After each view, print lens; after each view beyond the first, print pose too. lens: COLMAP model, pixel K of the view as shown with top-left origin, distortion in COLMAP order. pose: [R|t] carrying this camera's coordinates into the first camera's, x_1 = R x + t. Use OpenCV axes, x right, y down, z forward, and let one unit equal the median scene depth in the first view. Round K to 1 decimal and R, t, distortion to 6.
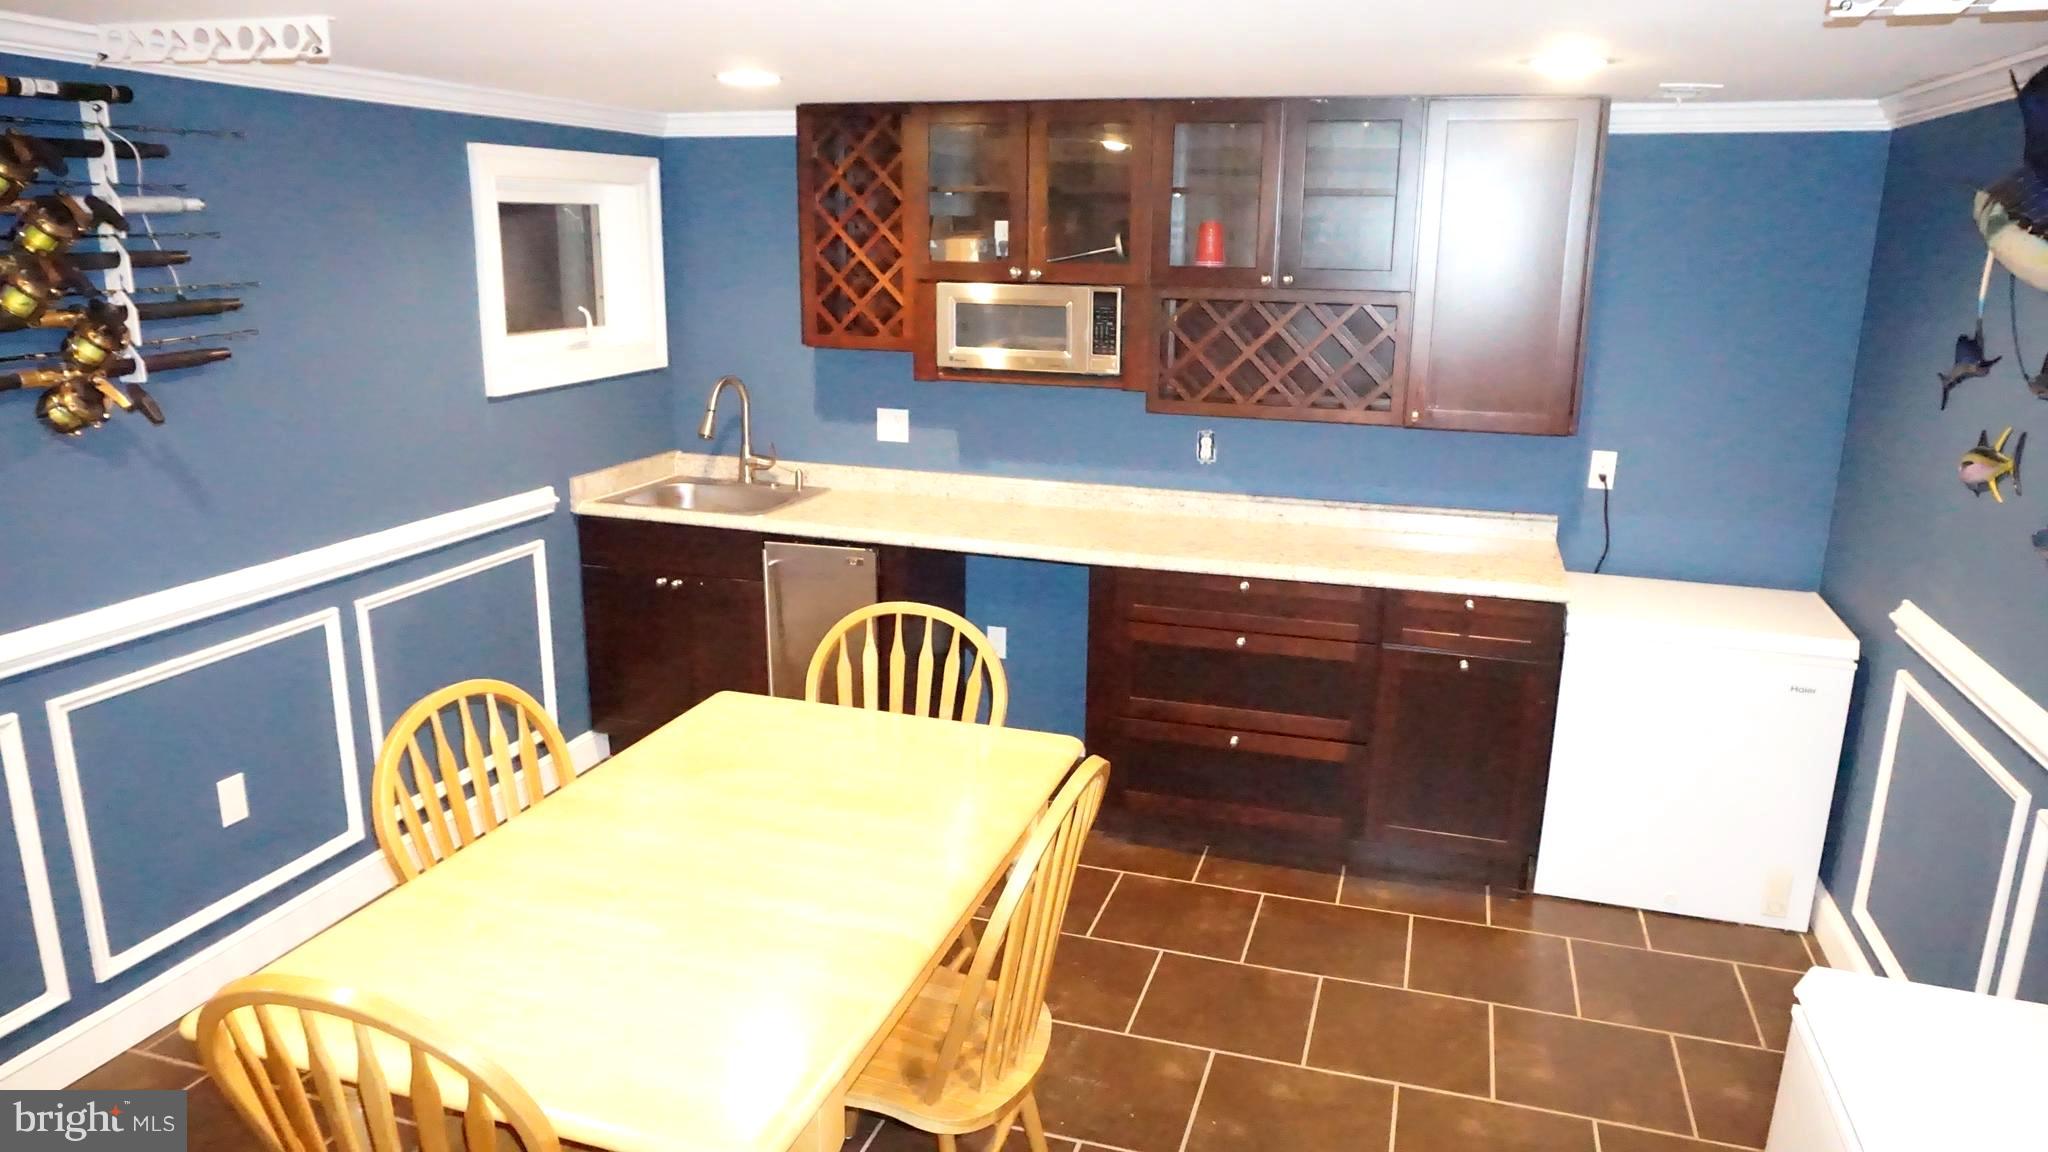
lens RADIAL K [[1369.2, 0, 1021.8], [0, 1369.2, 577.7], [0, 0, 1]] dist [-0.052937, 0.038814]
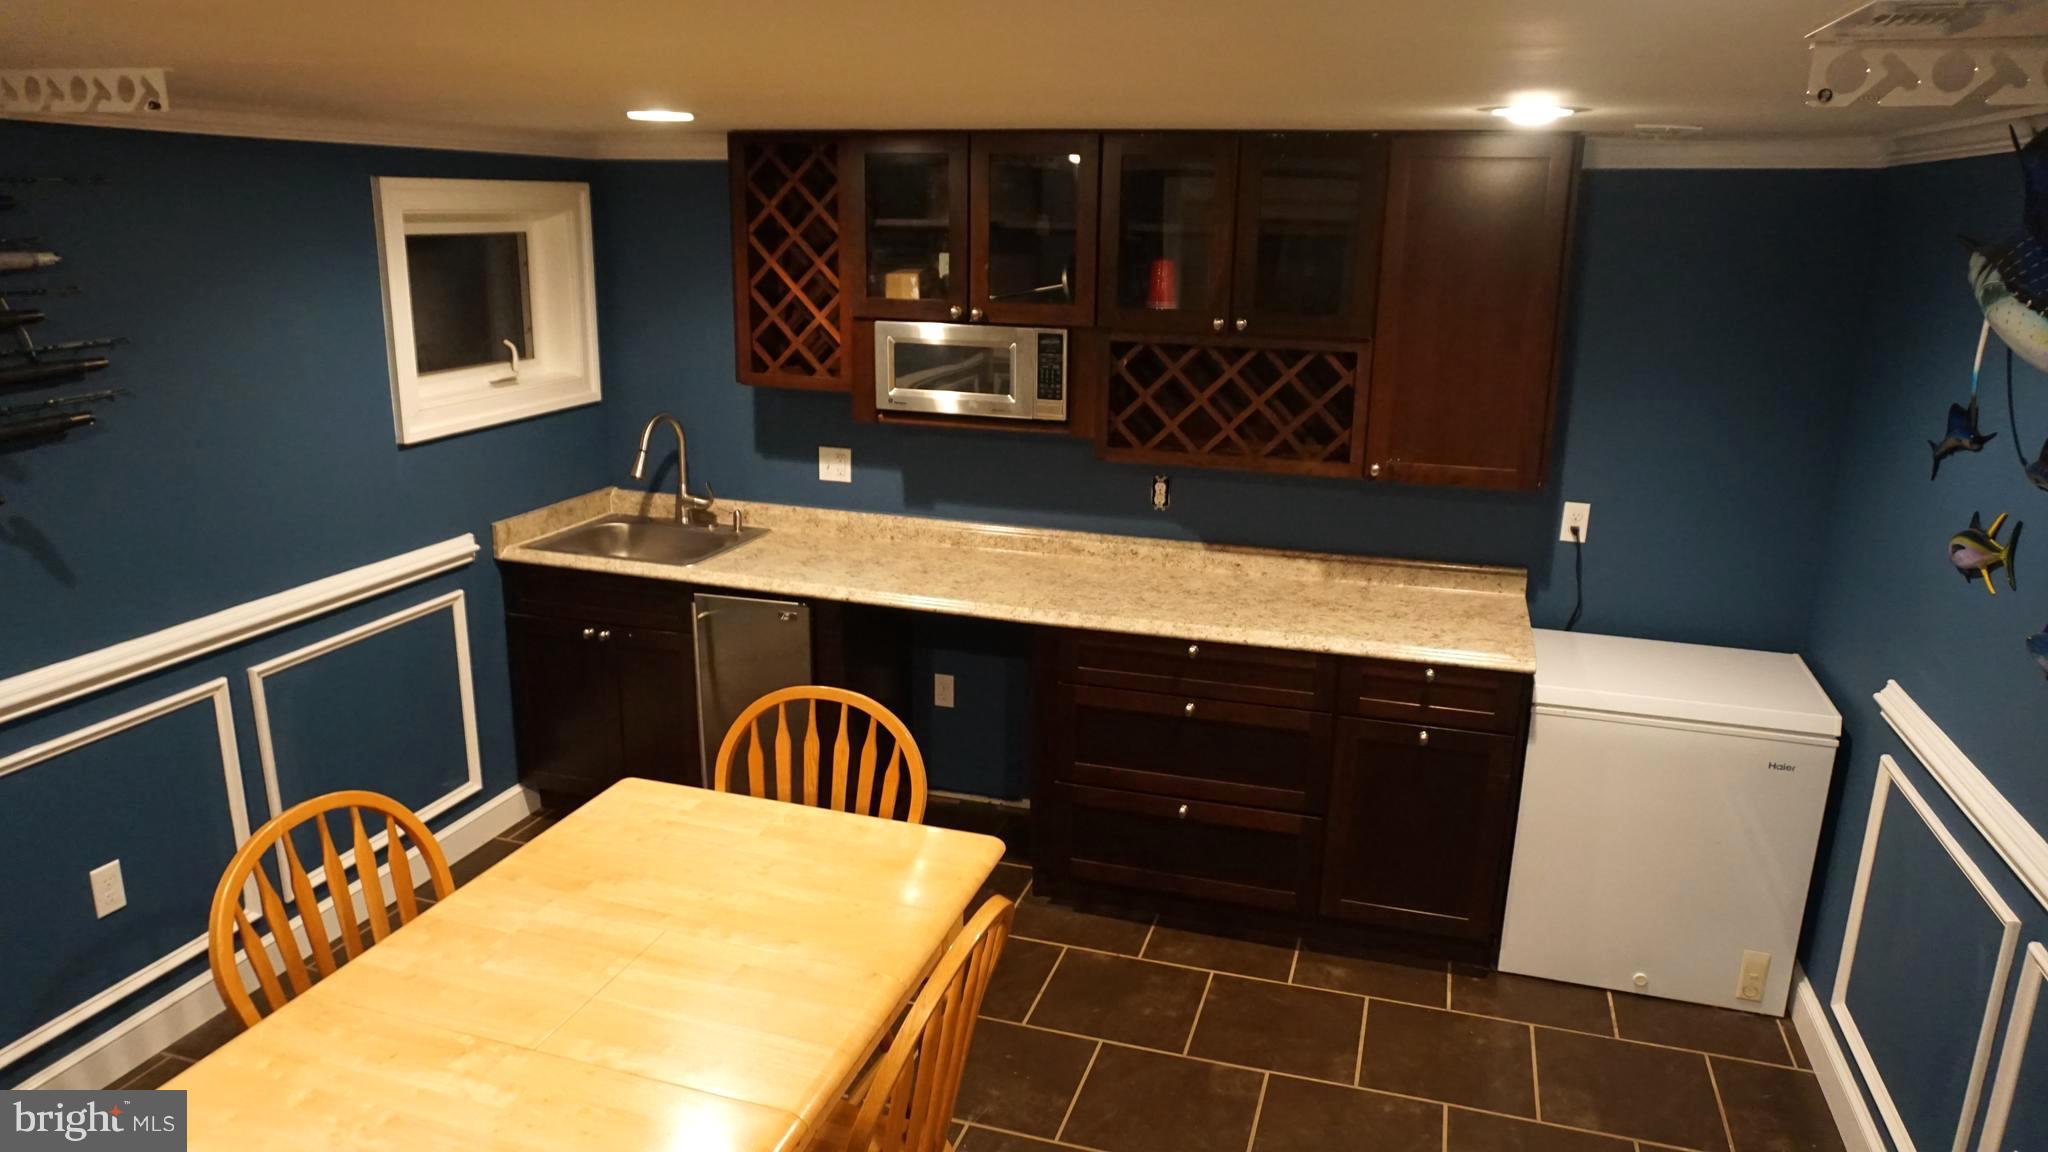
lens RADIAL K [[1369.2, 0, 1019.4], [0, 1369.2, 579.7], [0, 0, 1]] dist [-0.052937, 0.038814]
pose [[0.999993, 0.002415, 0.002976, 0.040701], [-0.002457, 0.999896, 0.014205, -0.057516], [-0.002941, -0.014212, 0.999895, 0.056919]]
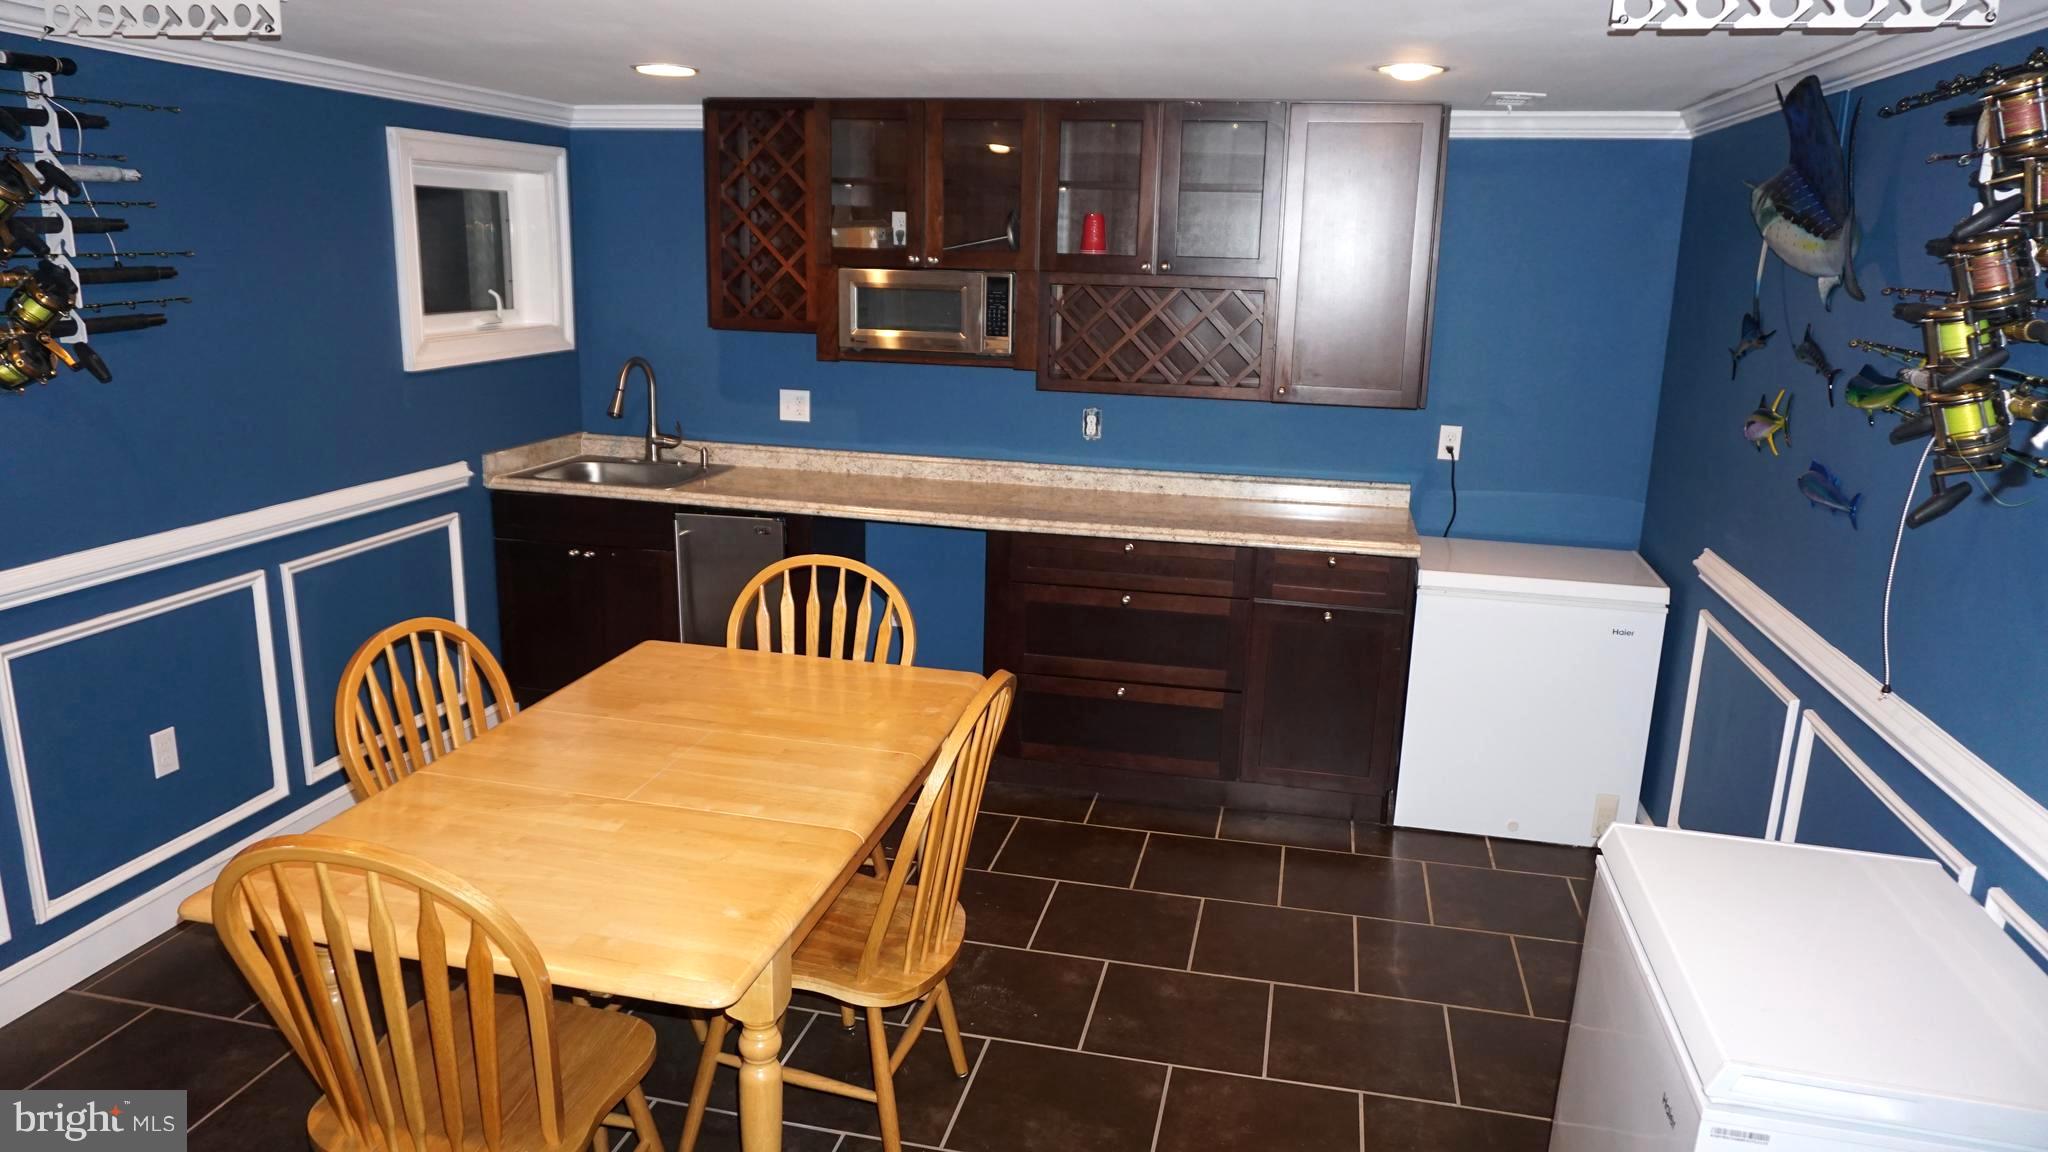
lens RADIAL K [[1369.2, 0, 1023.3], [0, 1369.2, 578.8], [0, 0, 1]] dist [-0.052937, 0.038814]
pose [[0.995969, -0.008926, 0.089254, -0.018407], [0.009692, 0.999920, -0.008154, 0.040574], [-0.089174, 0.008986, 0.995975, -0.076883]]
